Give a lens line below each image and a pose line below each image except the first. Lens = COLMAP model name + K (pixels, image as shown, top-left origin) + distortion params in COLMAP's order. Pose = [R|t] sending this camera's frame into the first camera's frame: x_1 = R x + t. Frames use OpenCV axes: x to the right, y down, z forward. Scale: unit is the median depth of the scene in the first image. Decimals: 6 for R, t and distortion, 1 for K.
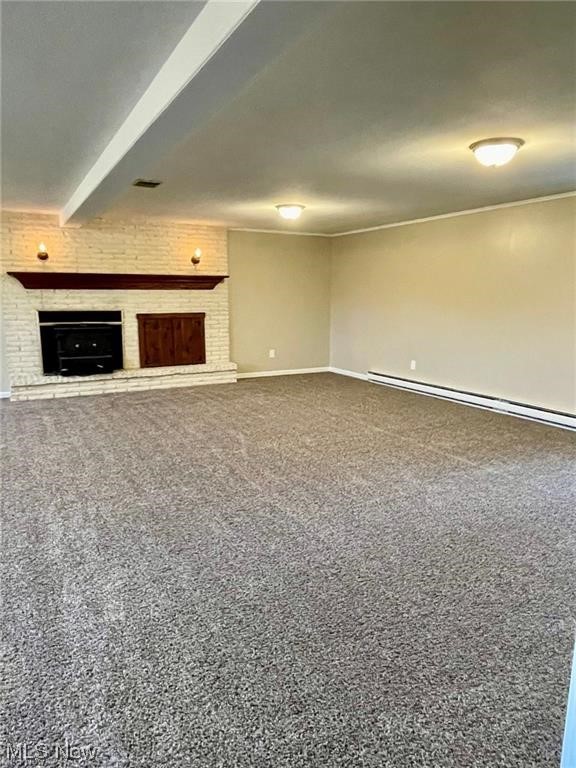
lens RADIAL K [[513.5, 0, 286.1], [0, 513.5, 383.3], [0, 0, 1]] dist [-0.002576, -0.002364]
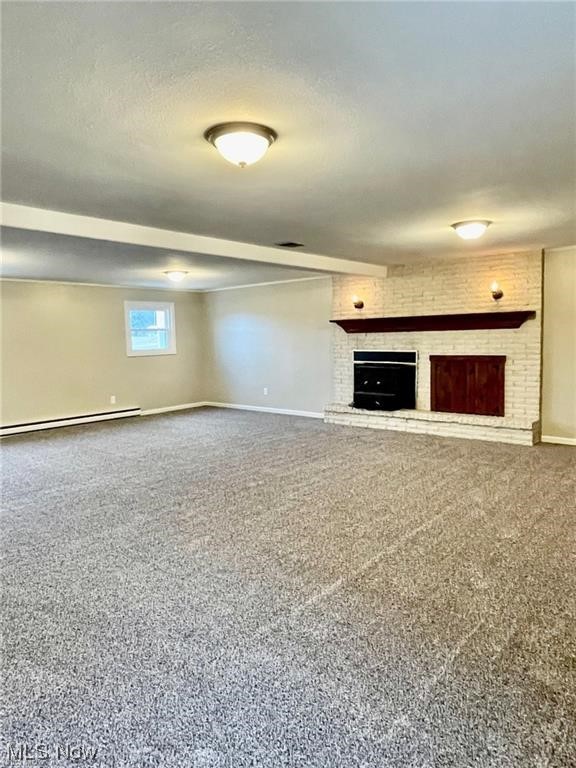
lens RADIAL K [[513.5, 0, 286.2], [0, 513.5, 384.2], [0, 0, 1]] dist [-0.002576, -0.002364]
pose [[0.351404, 0.064542, -0.933997, 0.533039], [-0.151485, 0.988395, 0.011306, -0.050522], [0.923887, 0.137514, 0.357103, 0.405682]]
